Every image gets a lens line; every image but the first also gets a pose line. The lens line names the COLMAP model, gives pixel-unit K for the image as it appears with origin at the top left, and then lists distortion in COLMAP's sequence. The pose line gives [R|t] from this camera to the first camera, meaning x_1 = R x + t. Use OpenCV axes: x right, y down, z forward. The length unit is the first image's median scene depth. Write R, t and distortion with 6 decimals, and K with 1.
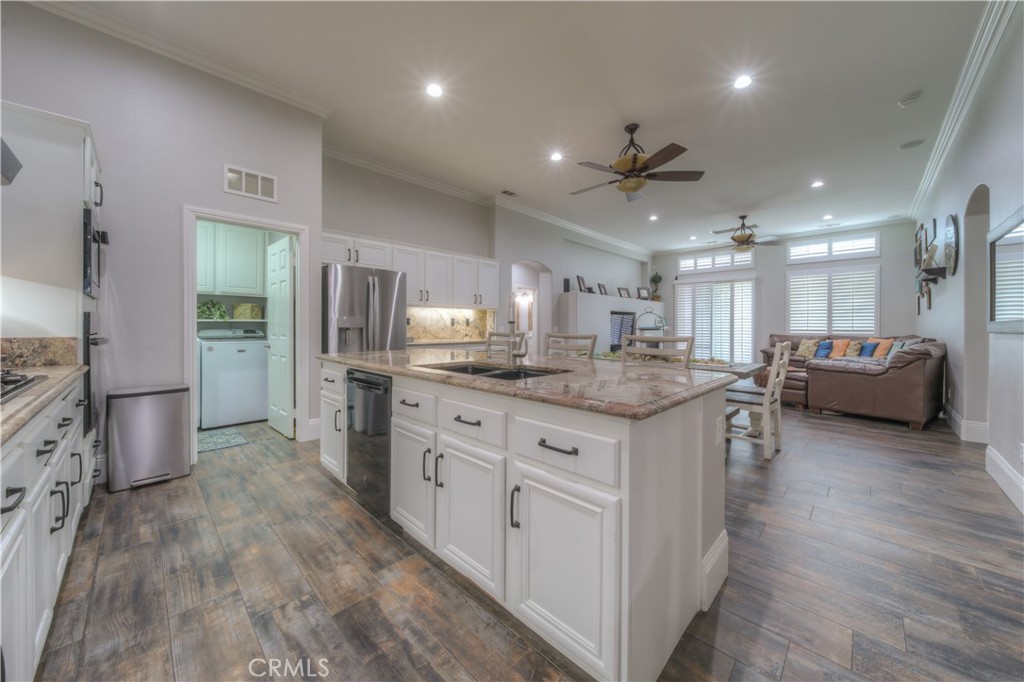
lens RADIAL K [[364.6, 0, 521.4], [0, 364.6, 324.5], [0, 0, 1]] dist [0.000129, -0.000088]
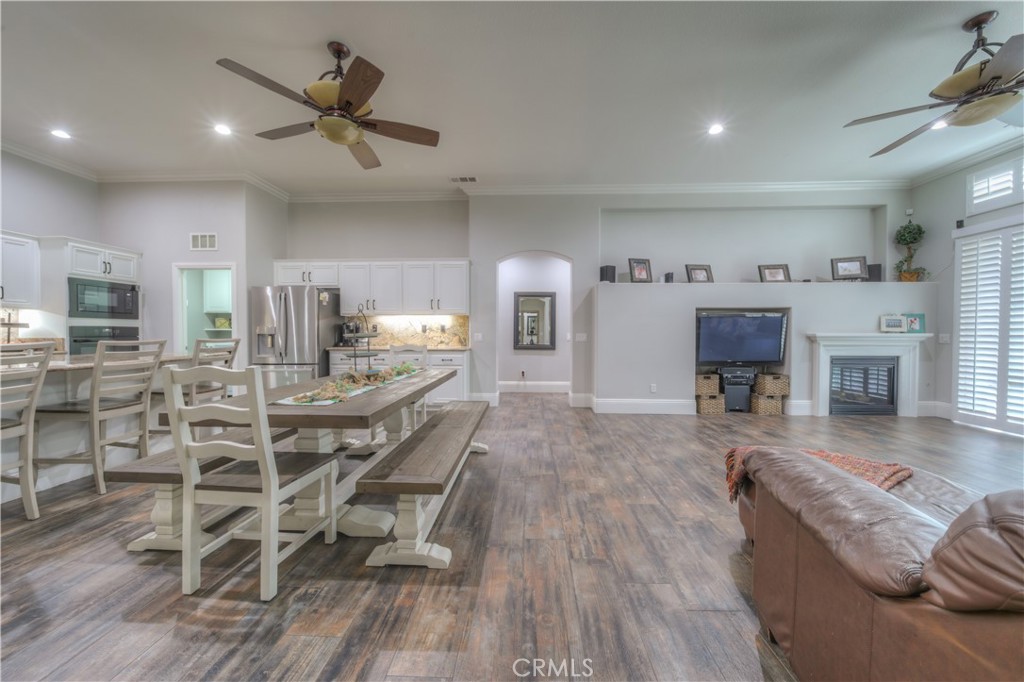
lens RADIAL K [[364.6, 0, 511.9], [0, 364.6, 341.0], [0, 0, 1]] dist [0.000129, -0.000088]
pose [[0.655349, 0.017329, -0.755127, 0.680267], [0.002945, 0.999671, 0.025497, 0.001514], [0.755321, -0.018933, 0.655082, 0.503384]]
